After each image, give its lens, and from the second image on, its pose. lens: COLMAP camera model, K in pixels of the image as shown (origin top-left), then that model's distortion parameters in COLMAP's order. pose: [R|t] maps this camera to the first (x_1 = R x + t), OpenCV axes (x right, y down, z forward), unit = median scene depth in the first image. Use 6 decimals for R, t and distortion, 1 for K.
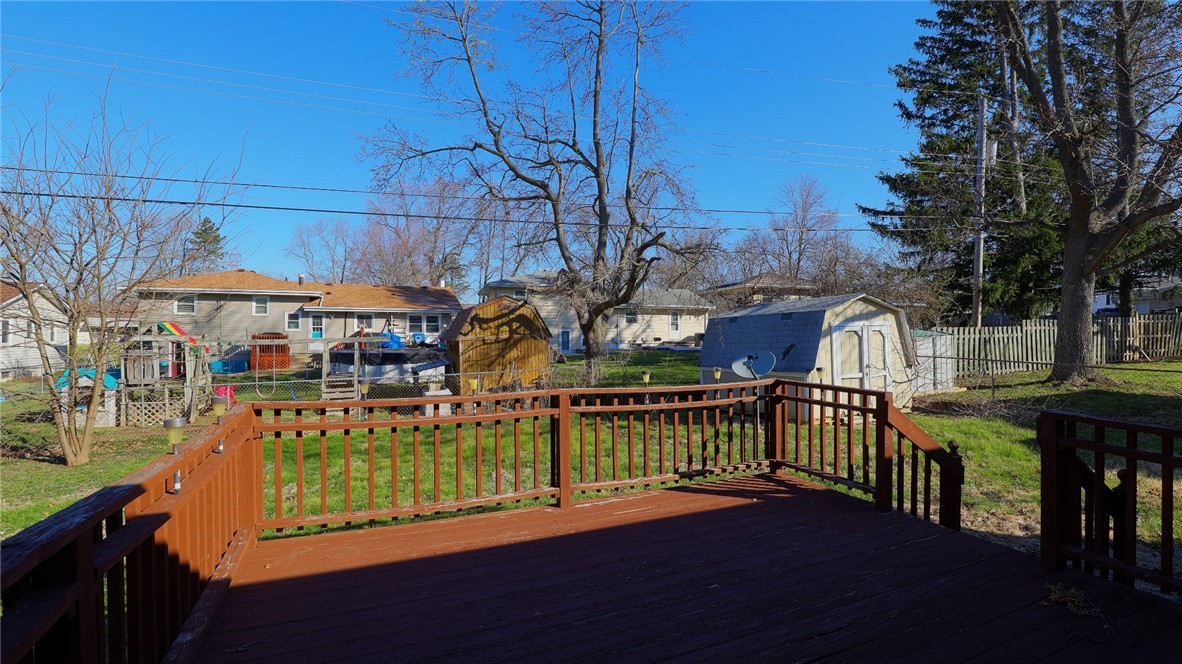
lens RADIAL K [[542.5, 0, 591.0], [0, 542.5, 332.0], [0, 0, 1]] dist [-0.018121, -0.000066]
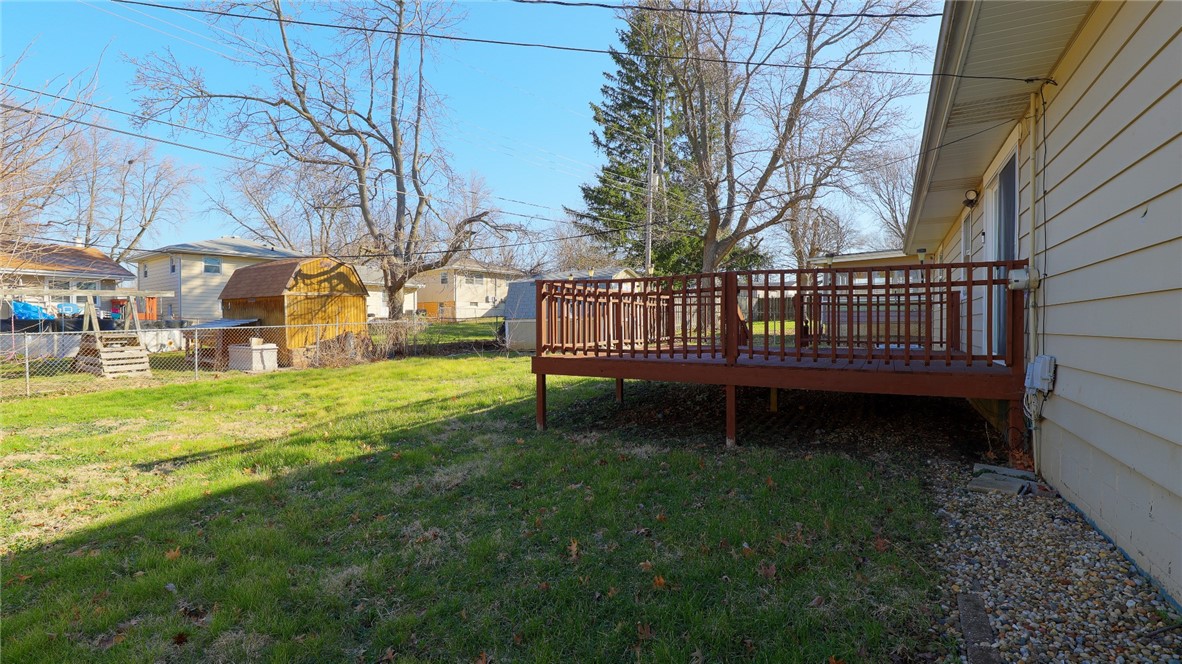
lens RADIAL K [[542.5, 0, 591.0], [0, 542.5, 332.0], [0, 0, 1]] dist [-0.018121, -0.000066]
pose [[0.814888, -0.009126, 0.579547, -0.313530], [-0.004492, 0.999747, 0.022059, 0.053185], [-0.579601, -0.020579, 0.814641, -0.140780]]
